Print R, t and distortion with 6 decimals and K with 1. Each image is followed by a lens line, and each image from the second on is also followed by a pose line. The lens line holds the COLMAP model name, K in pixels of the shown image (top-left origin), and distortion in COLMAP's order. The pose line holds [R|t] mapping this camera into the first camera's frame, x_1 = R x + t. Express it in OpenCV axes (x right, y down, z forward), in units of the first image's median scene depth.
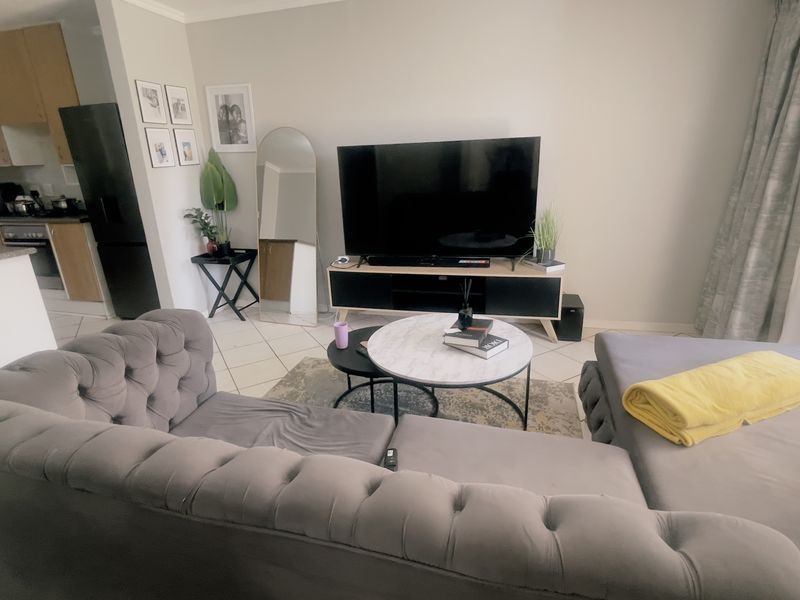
lens RADIAL K [[441.7, 0, 395.2], [0, 441.7, 297.2], [0, 0, 1]] dist [-0.020335, 0.010060]
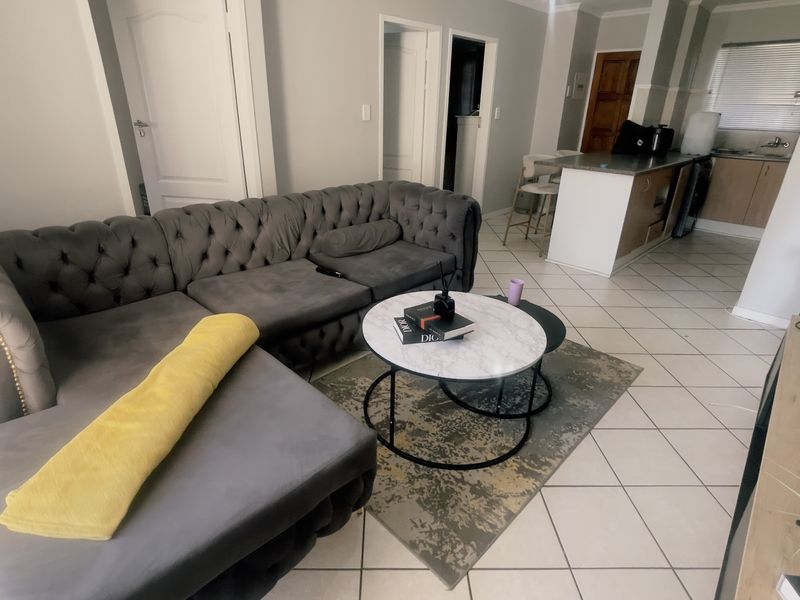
lens RADIAL K [[441.7, 0, 397.5], [0, 441.7, 301.1], [0, 0, 1]] dist [-0.020335, 0.010060]
pose [[-0.465167, 0.381168, -0.798956, 0.472552], [-0.278835, 0.793513, 0.540914, -0.212353], [0.840161, 0.474392, -0.262833, 0.610525]]
